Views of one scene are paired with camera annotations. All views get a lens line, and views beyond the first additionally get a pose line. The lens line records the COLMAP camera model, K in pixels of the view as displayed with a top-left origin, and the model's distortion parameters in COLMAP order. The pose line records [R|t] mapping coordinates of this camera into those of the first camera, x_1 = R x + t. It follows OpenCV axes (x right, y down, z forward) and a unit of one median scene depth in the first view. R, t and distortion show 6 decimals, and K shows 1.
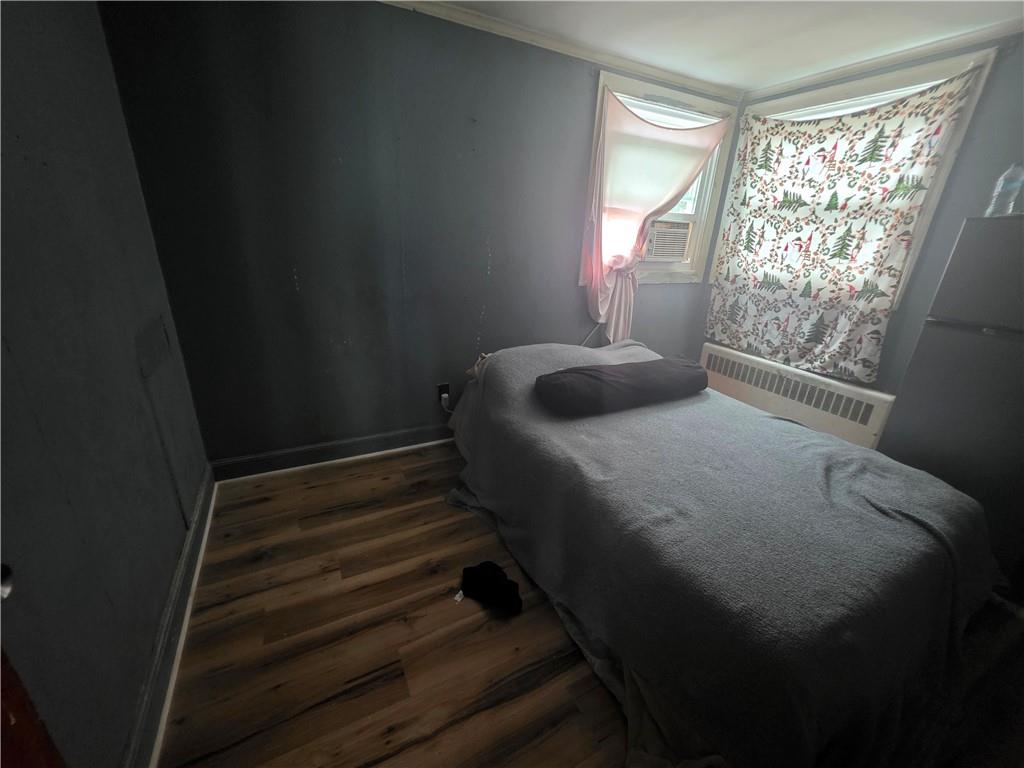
lens RADIAL K [[411.3, 0, 510.7], [0, 411.3, 384.2], [0, 0, 1]] dist [0.000004, -0.000095]
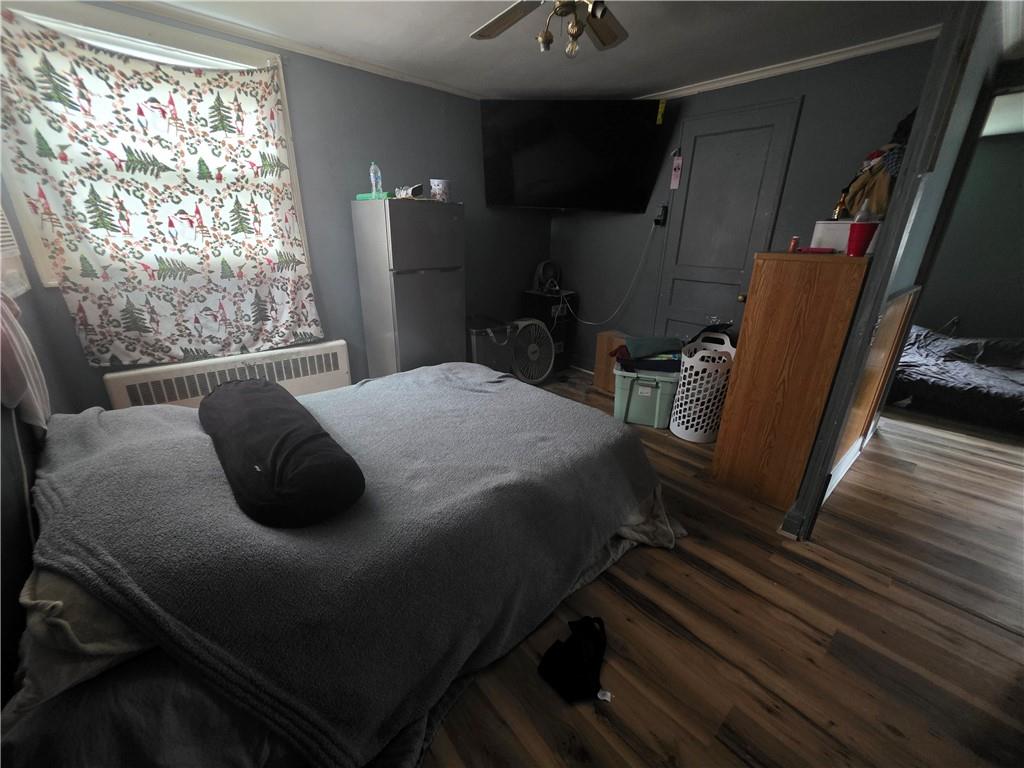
lens RADIAL K [[411.3, 0, 510.0], [0, 411.3, 383.5], [0, 0, 1]] dist [0.000004, -0.000095]
pose [[-0.232802, -0.377234, 0.896380, -0.330757], [0.315655, 0.842495, 0.436537, -0.218407], [-0.919872, 0.384573, -0.077059, 0.597021]]
